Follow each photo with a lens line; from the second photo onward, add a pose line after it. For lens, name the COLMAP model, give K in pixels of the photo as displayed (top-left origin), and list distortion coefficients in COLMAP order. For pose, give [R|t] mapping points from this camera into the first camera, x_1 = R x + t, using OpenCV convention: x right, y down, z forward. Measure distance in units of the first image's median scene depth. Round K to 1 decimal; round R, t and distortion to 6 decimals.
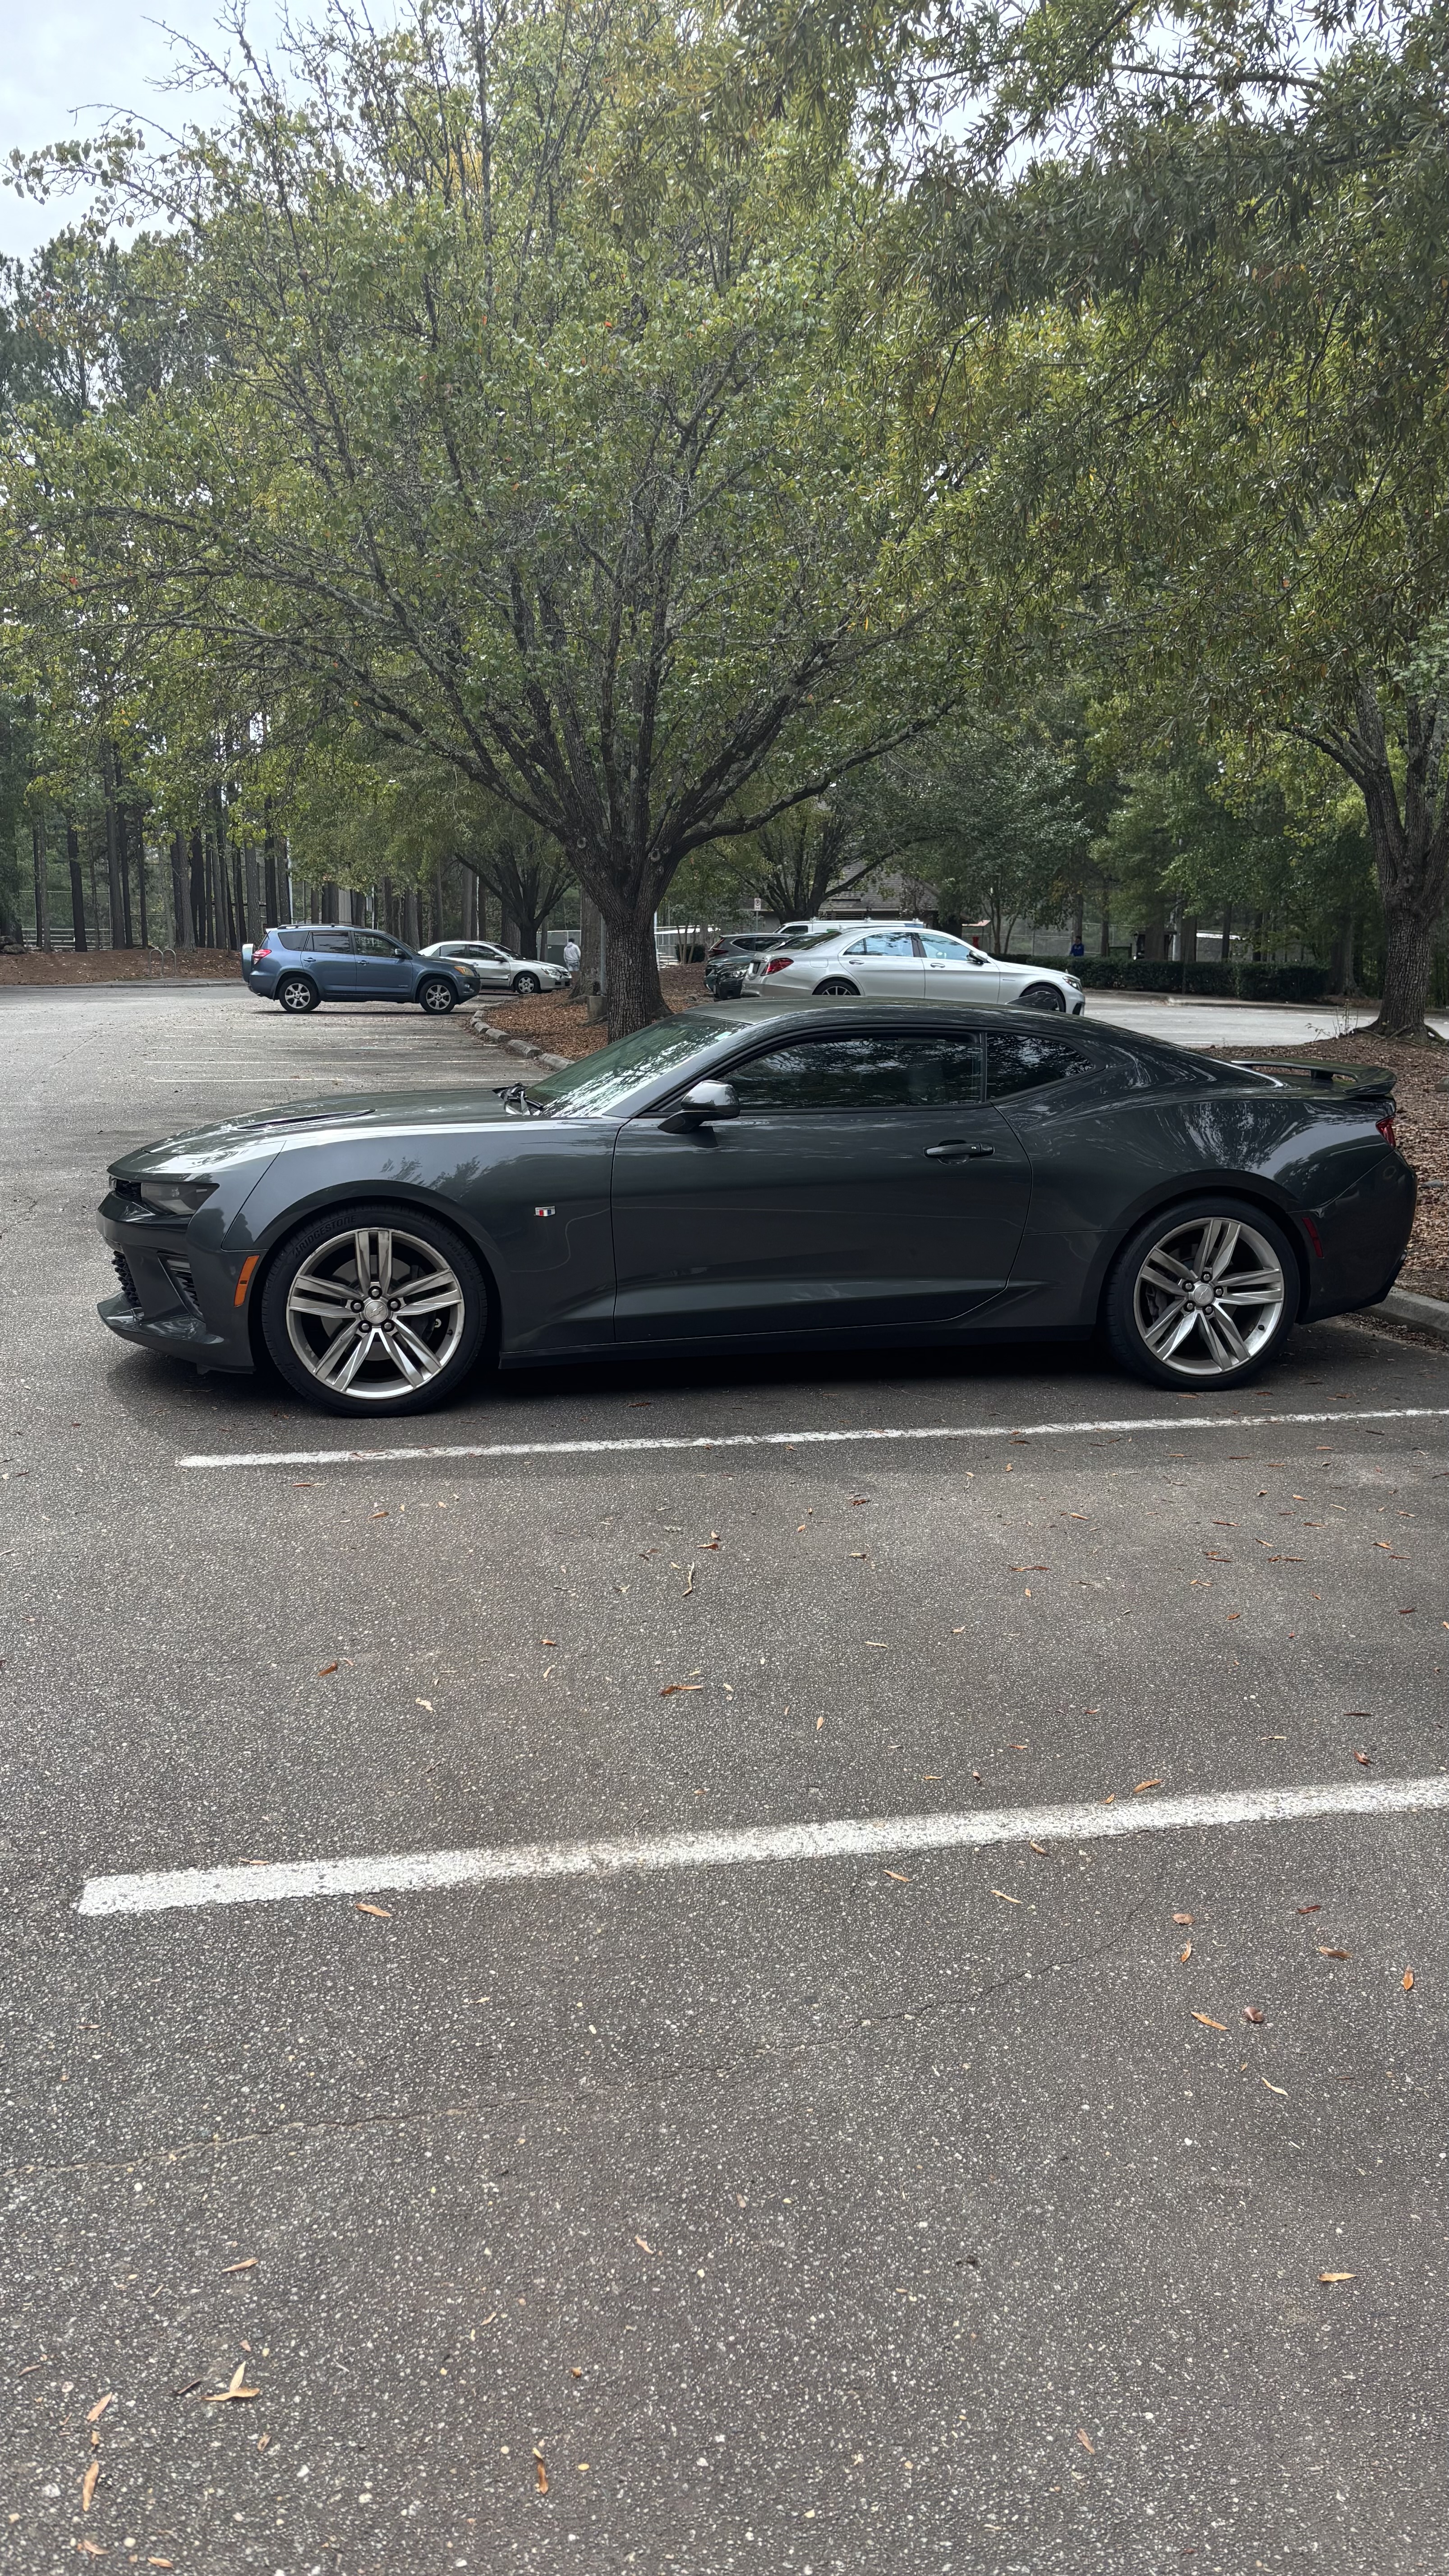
lens RADIAL K [[1987.2, 0, 730.4], [0, 1987.2, 1293.0], [0, 0, 1]] dist [0.001668, -0.009884]
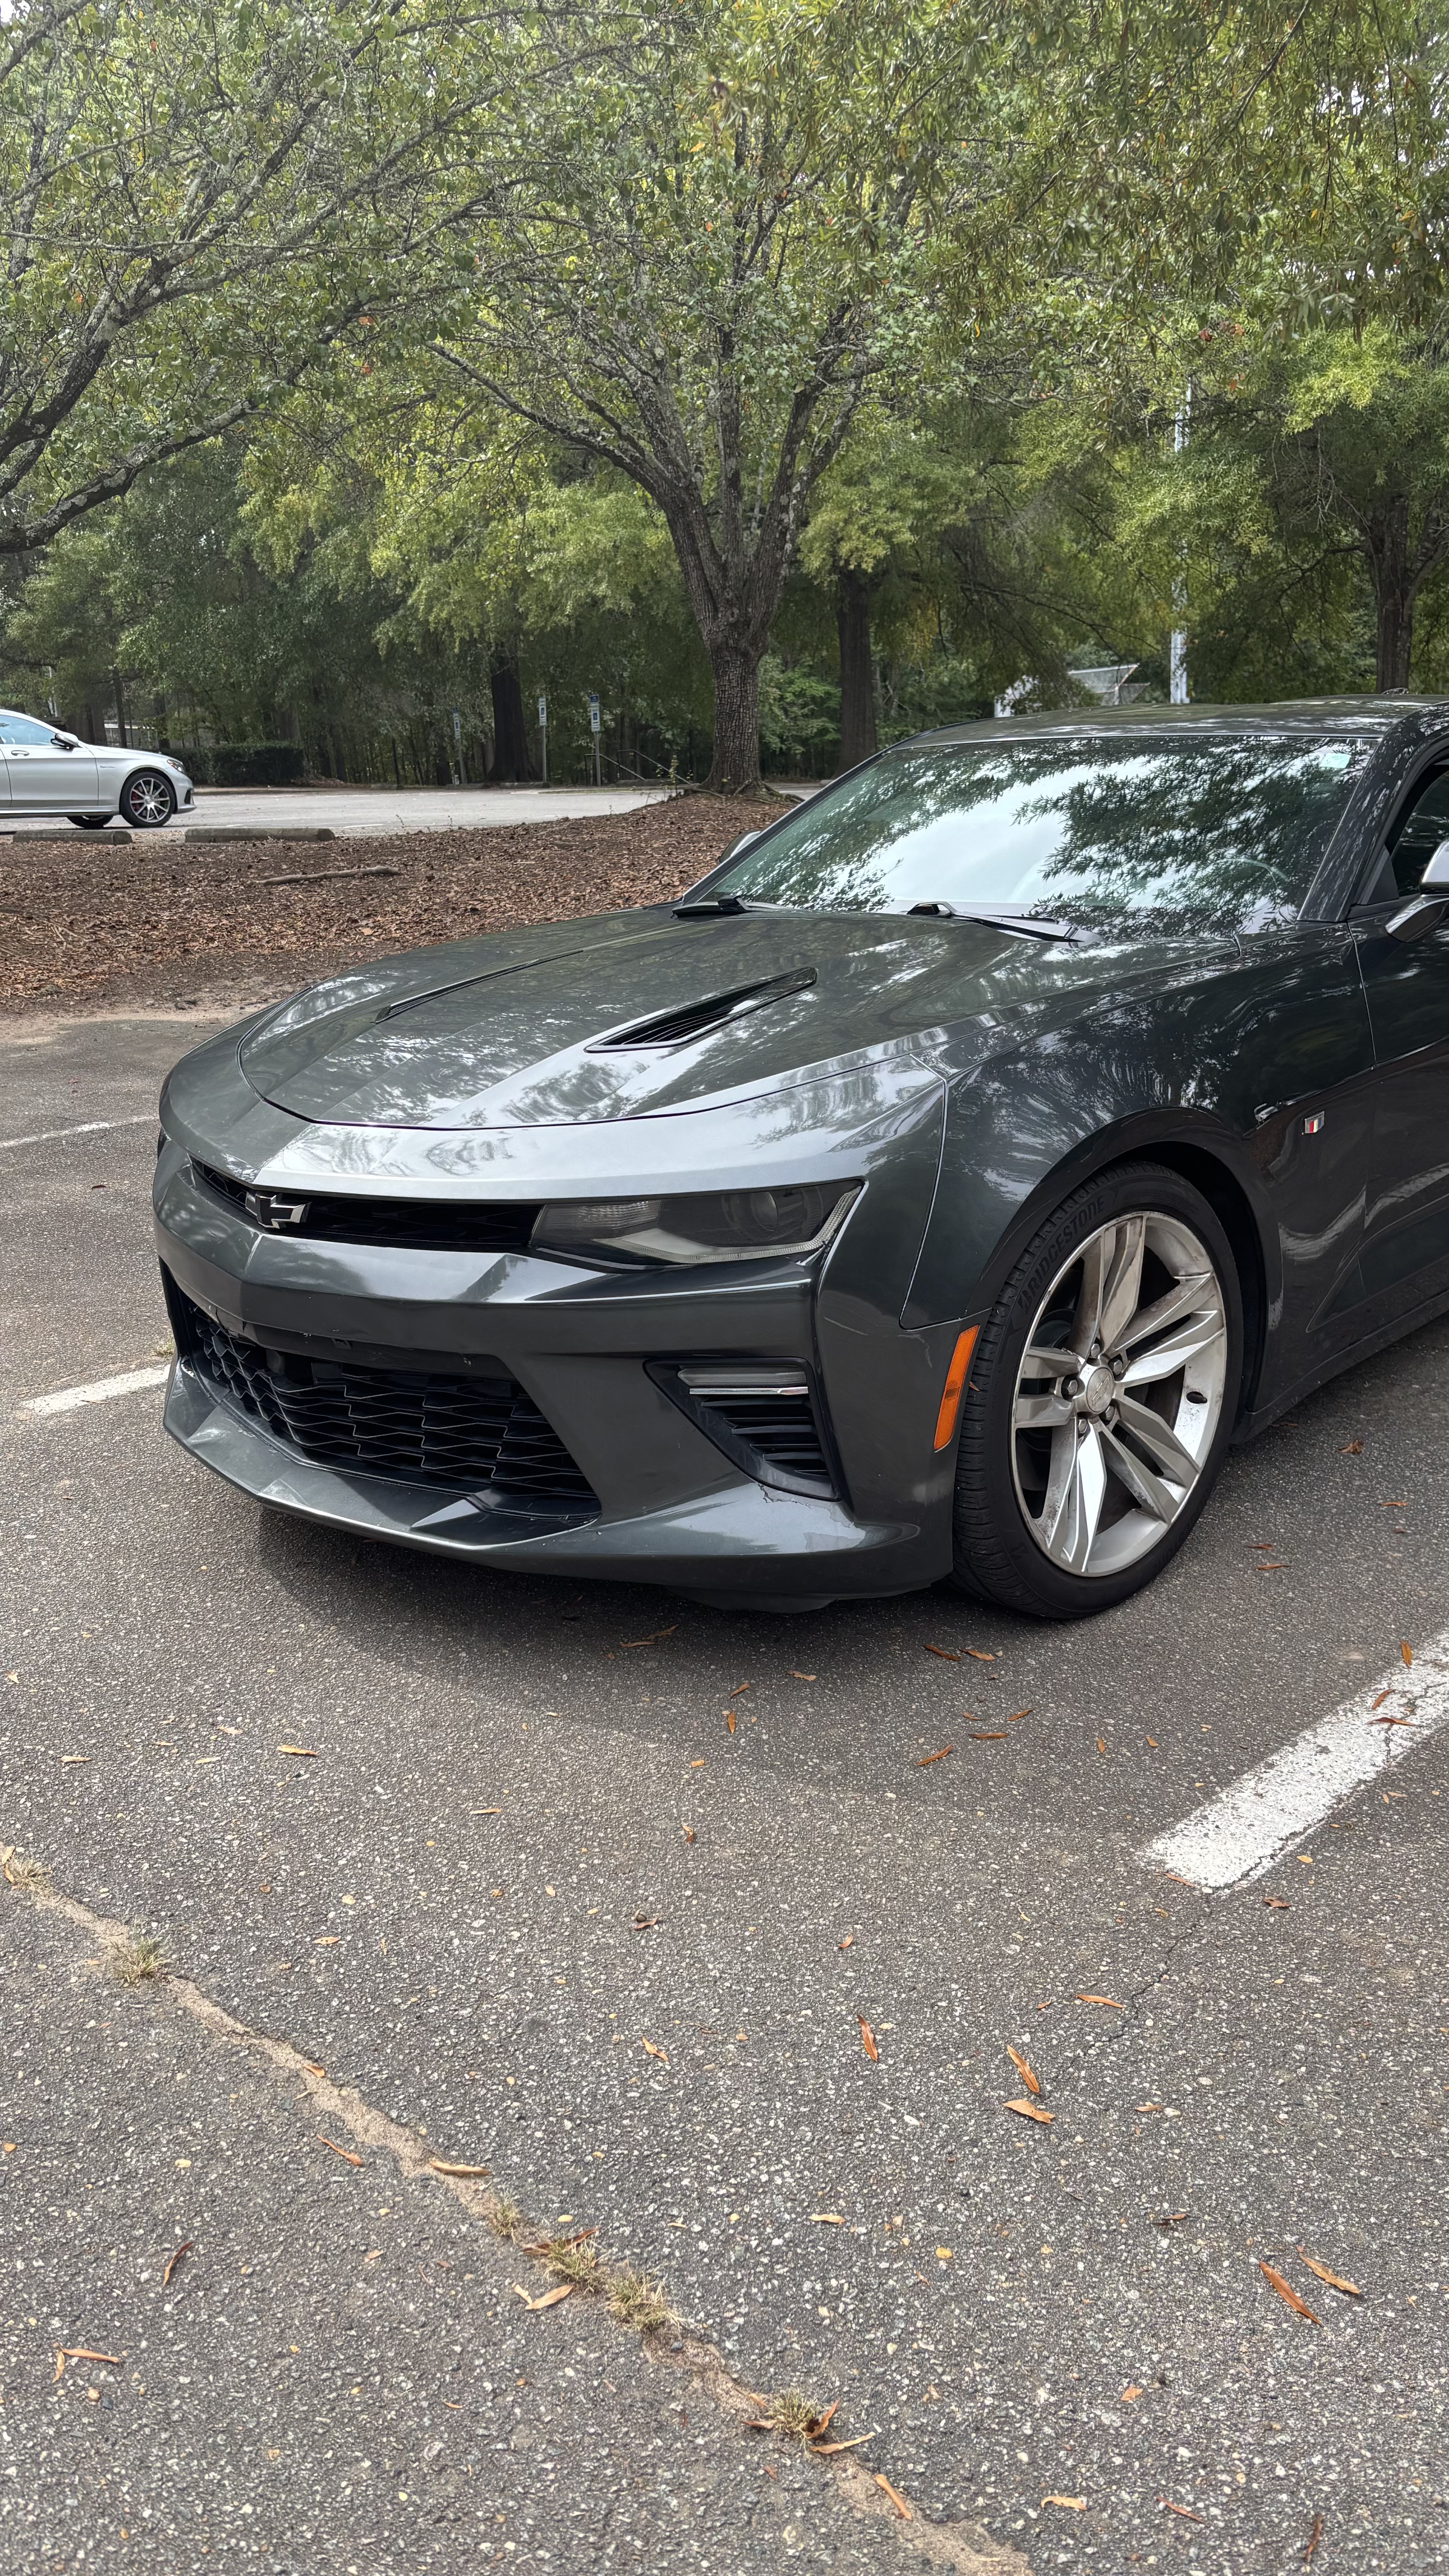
lens RADIAL K [[1987.2, 0, 730.4], [0, 1987.2, 1293.0], [0, 0, 1]] dist [0.001668, -0.009884]
pose [[0.841761, -0.188338, 0.505932, -0.167528], [0.136853, 0.981003, 0.137494, -0.030892], [-0.522217, -0.046498, 0.851544, 0.223106]]
